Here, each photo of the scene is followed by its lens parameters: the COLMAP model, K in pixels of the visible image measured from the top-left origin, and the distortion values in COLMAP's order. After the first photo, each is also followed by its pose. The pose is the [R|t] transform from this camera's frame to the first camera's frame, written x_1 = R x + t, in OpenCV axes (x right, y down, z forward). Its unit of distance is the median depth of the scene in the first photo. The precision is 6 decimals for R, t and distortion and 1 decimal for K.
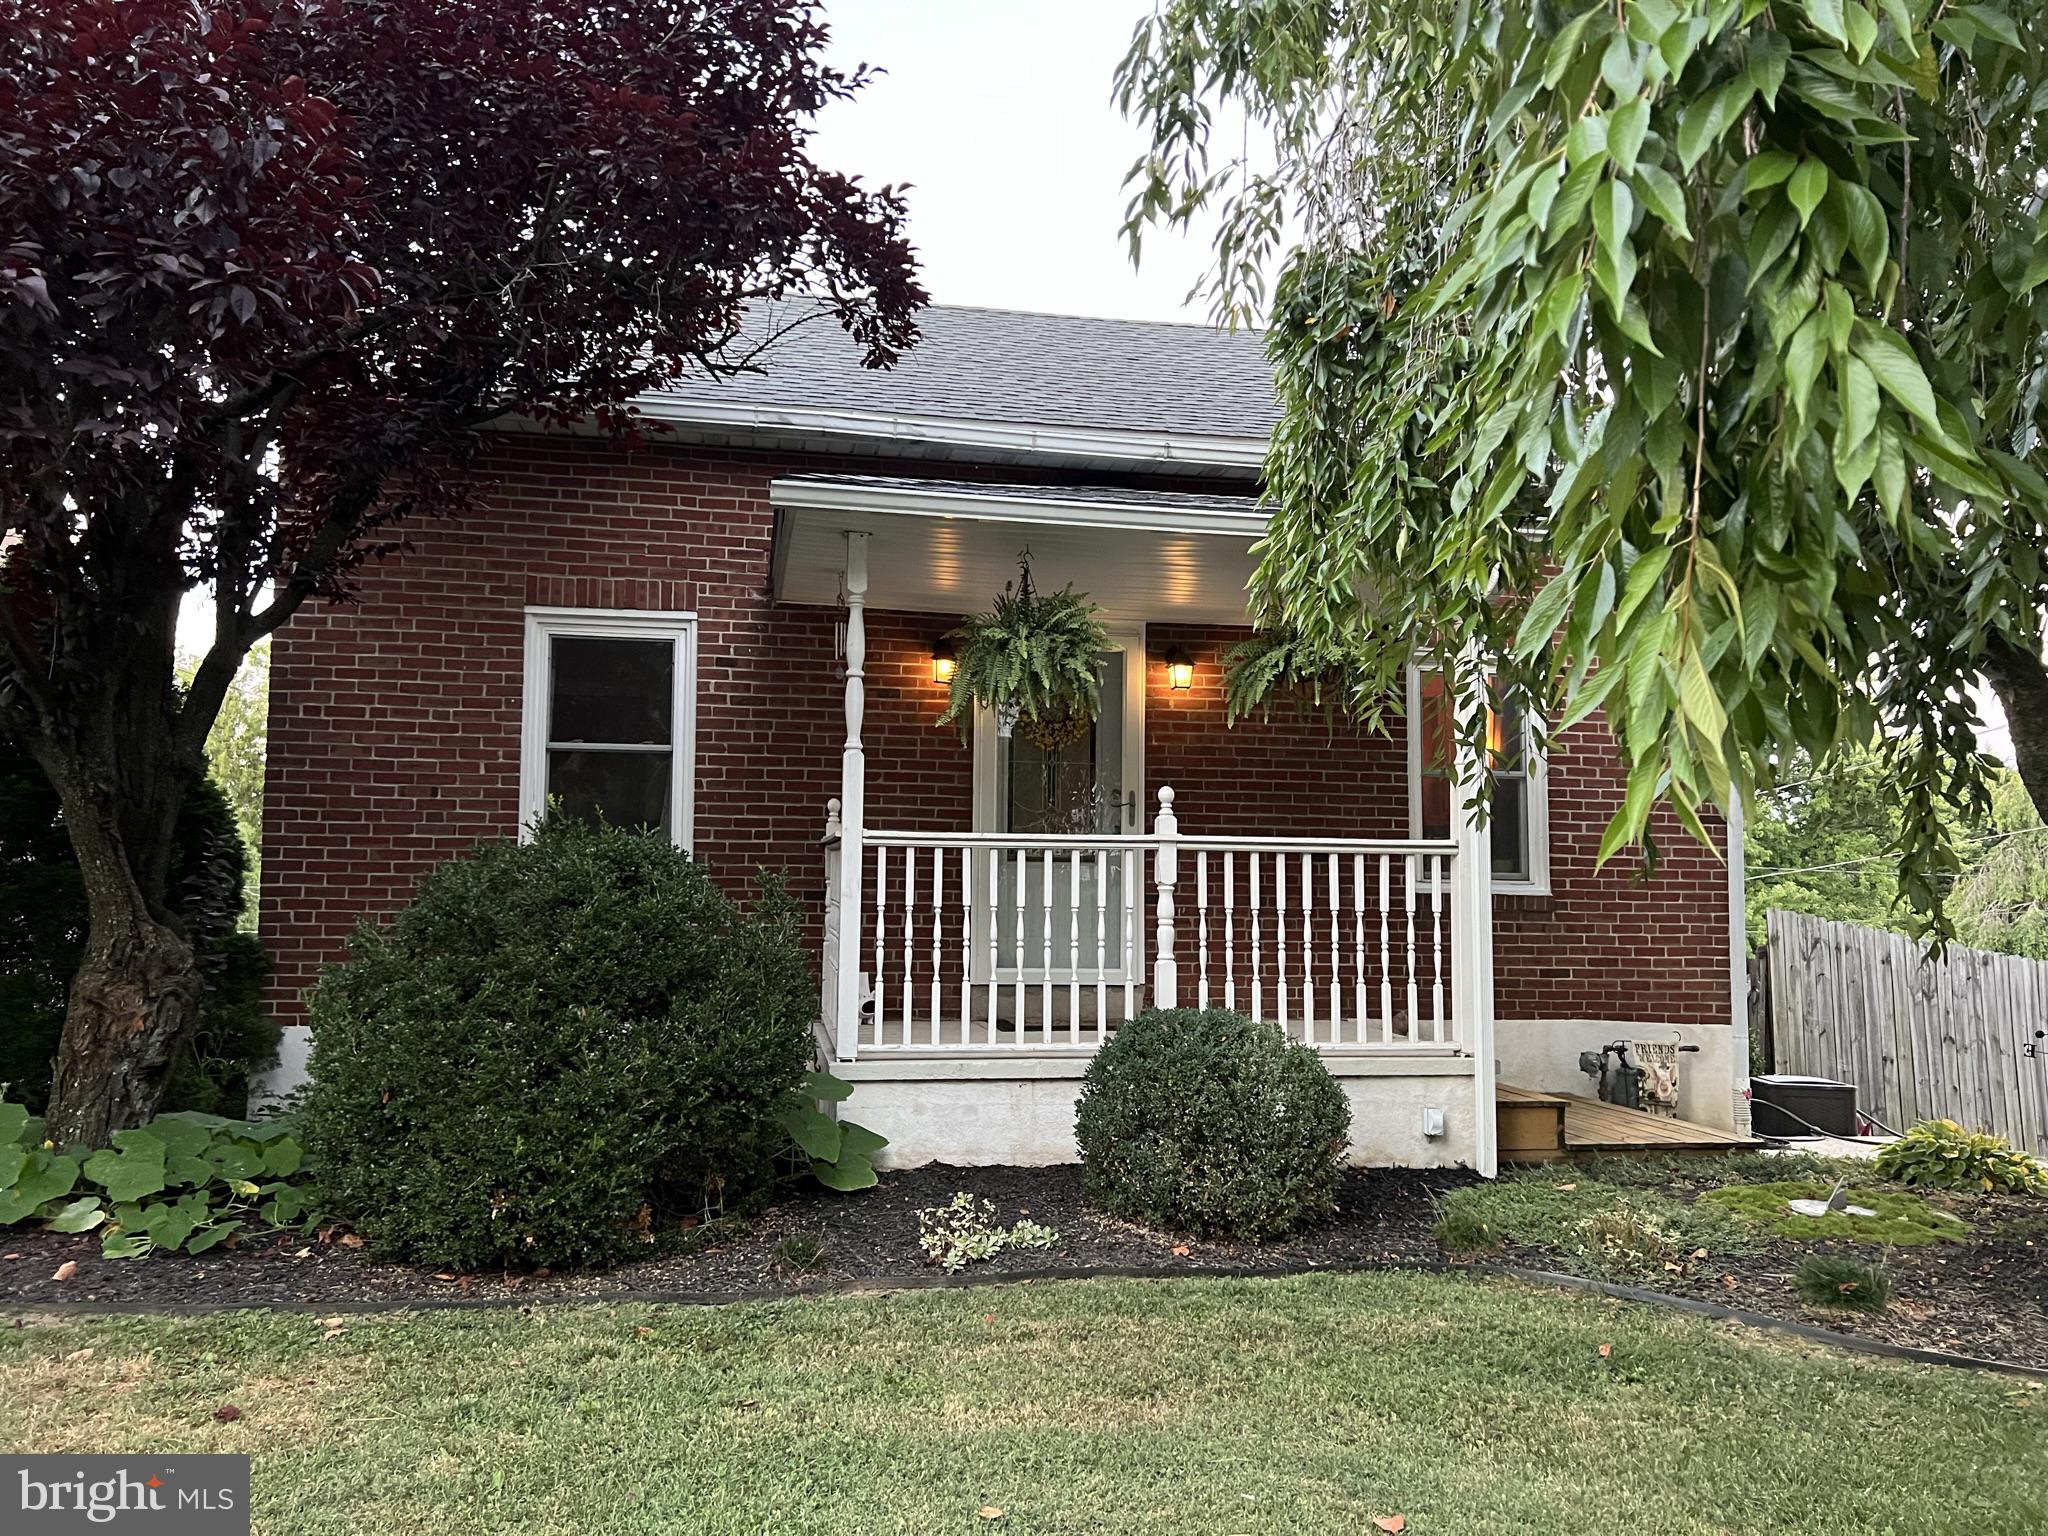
lens RADIAL K [[1522.2, 0, 1022.2], [0, 1522.2, 765.3], [0, 0, 1]] dist [0.062659, -0.071480]
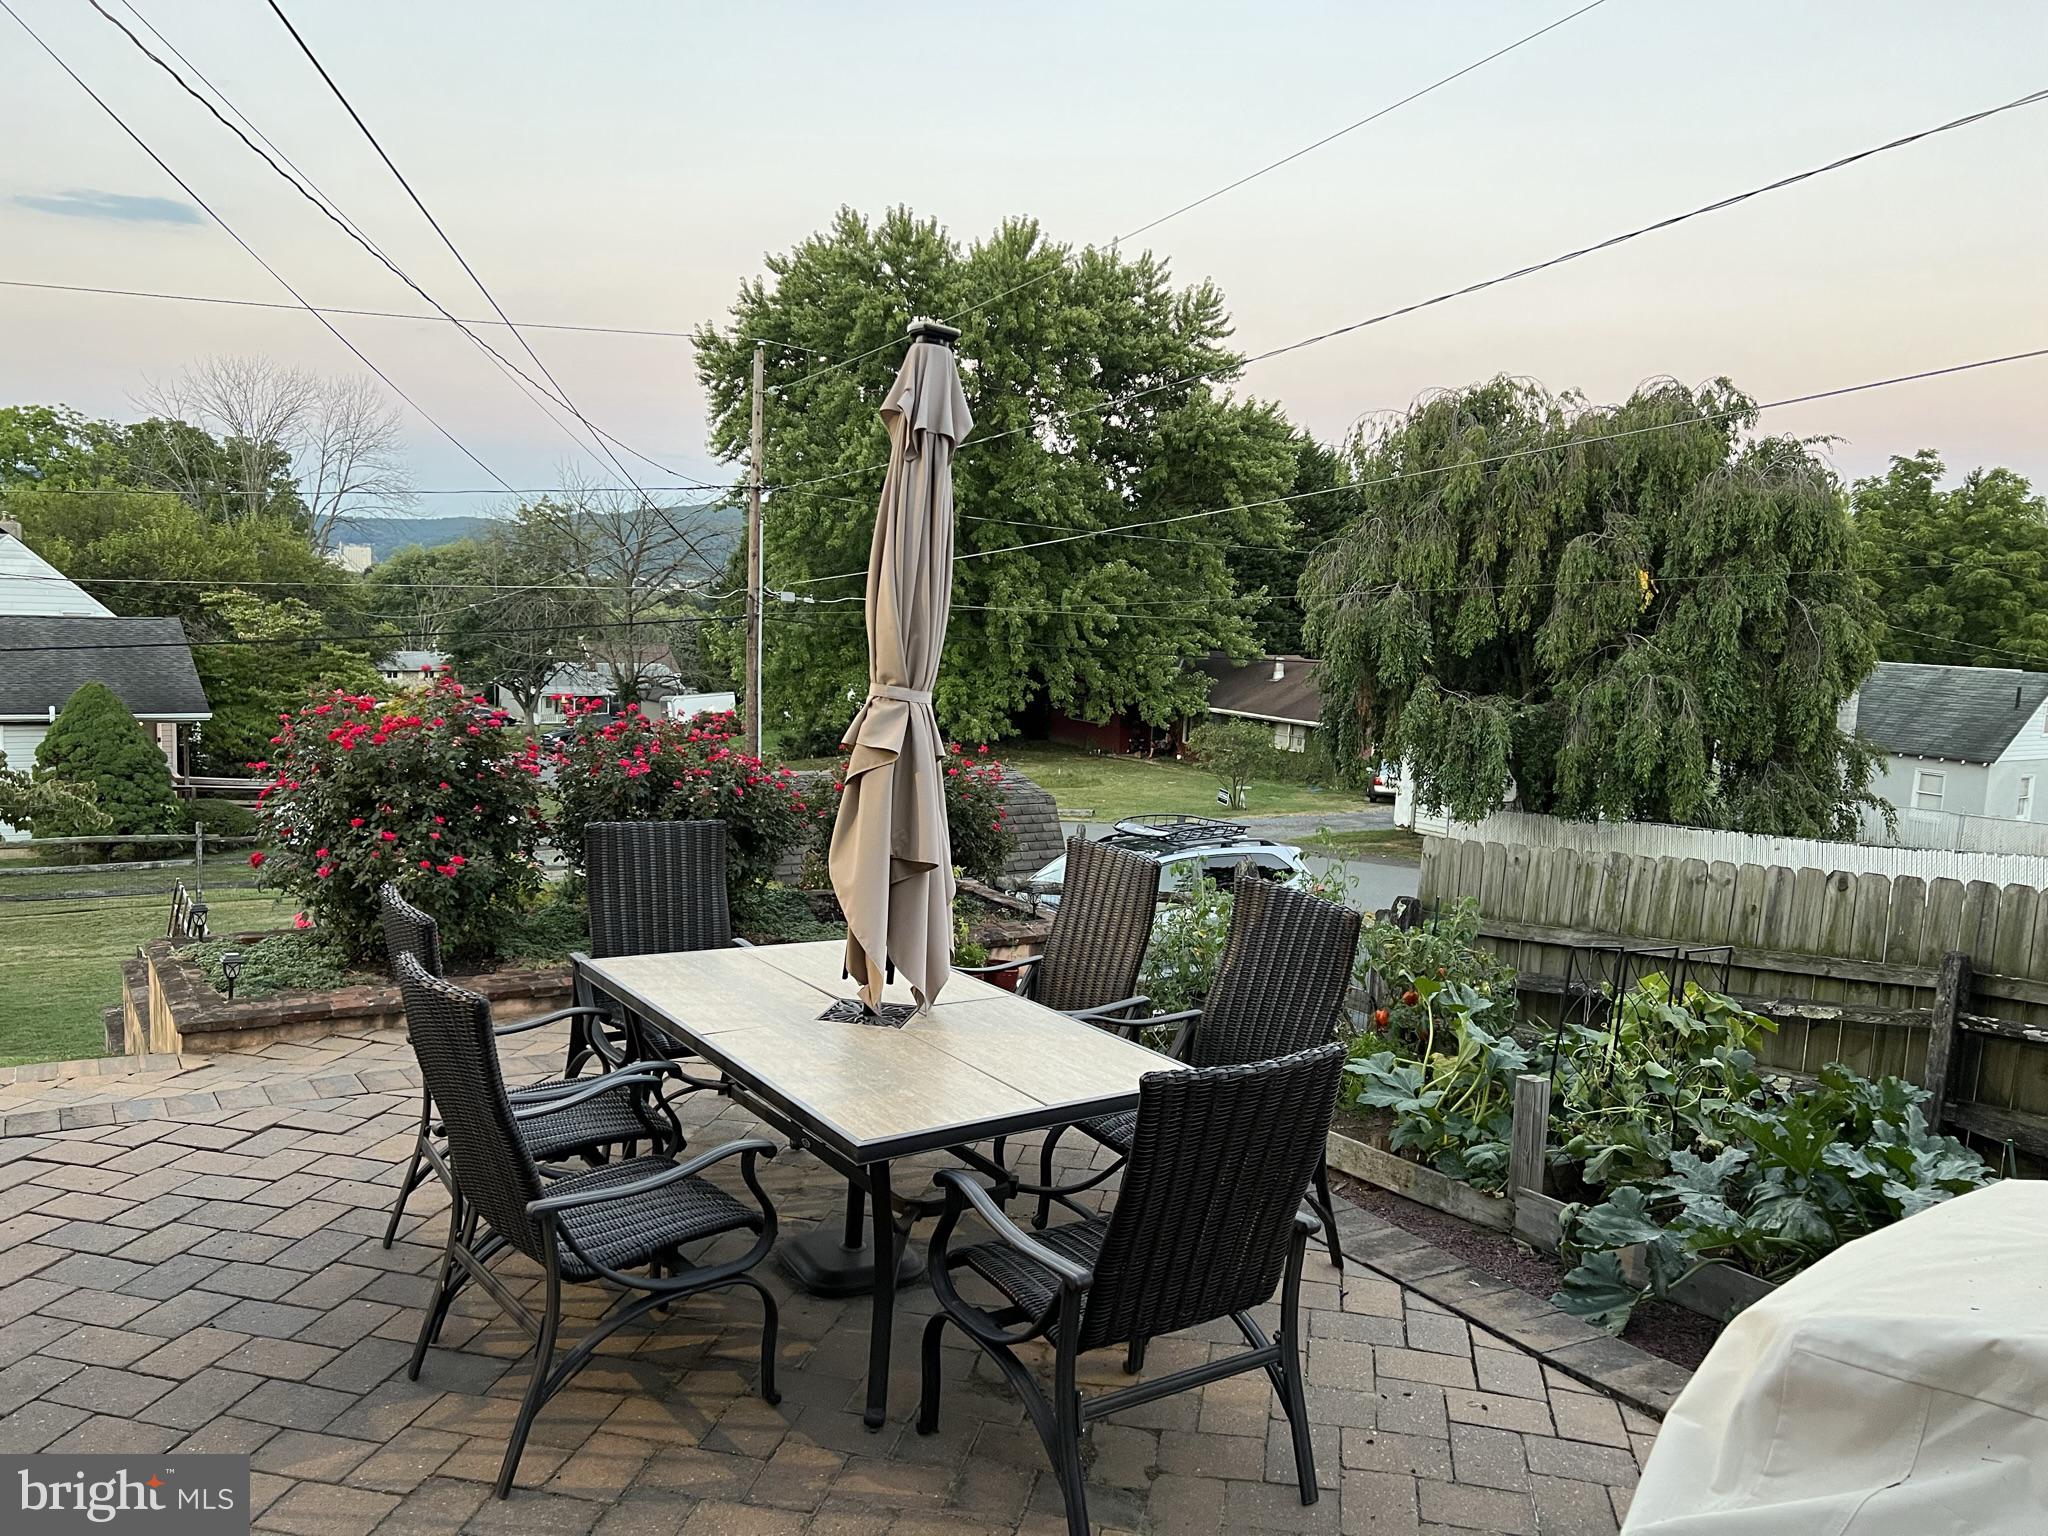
lens RADIAL K [[1522.2, 0, 1026.3], [0, 1522.2, 786.5], [0, 0, 1]] dist [0.062659, -0.071480]
pose [[0.913602, -0.021212, 0.406055, 0.082617], [-0.069850, 0.975605, 0.208125, 0.023210], [-0.400564, -0.218507, 0.889833, 0.198252]]
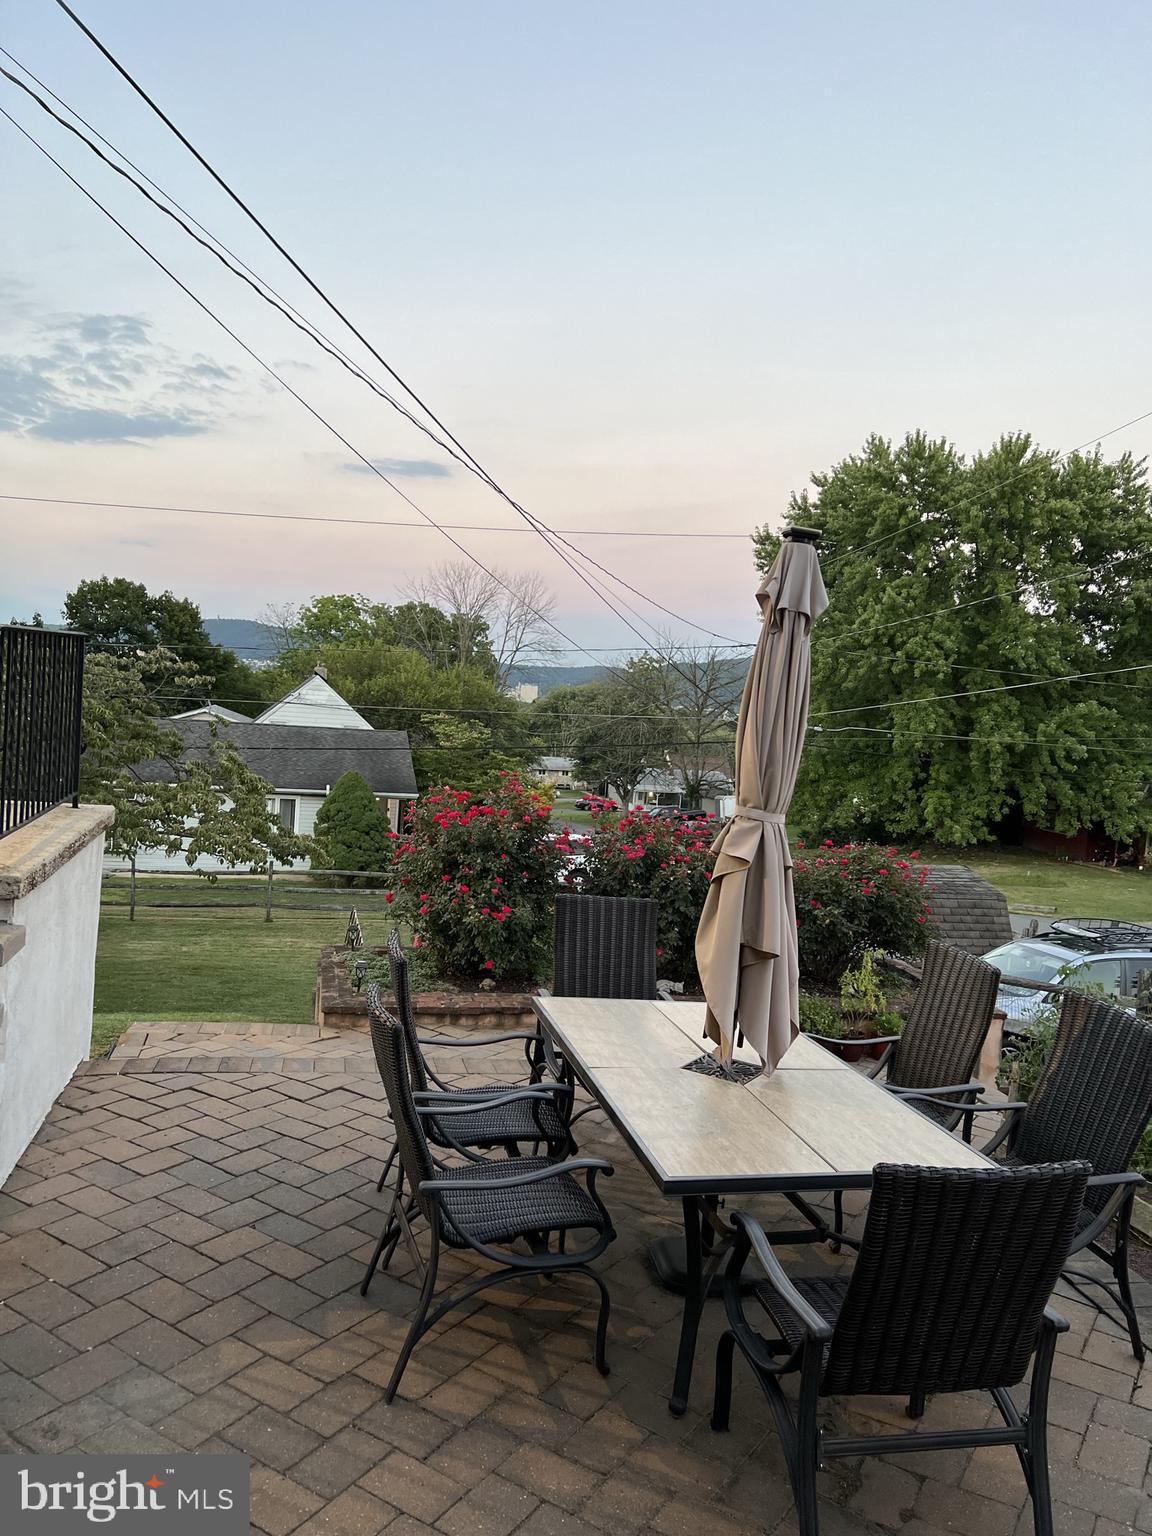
lens RADIAL K [[1141.6, 0, 567.1], [0, 1141.6, 783.0], [0, 0, 1]] dist [0.062659, -0.071480]
pose [[0.997602, 0.050197, 0.047657, 0.091288], [-0.057286, 0.985217, 0.161451, 0.022152], [-0.038848, -0.163794, 0.985729, 0.199097]]
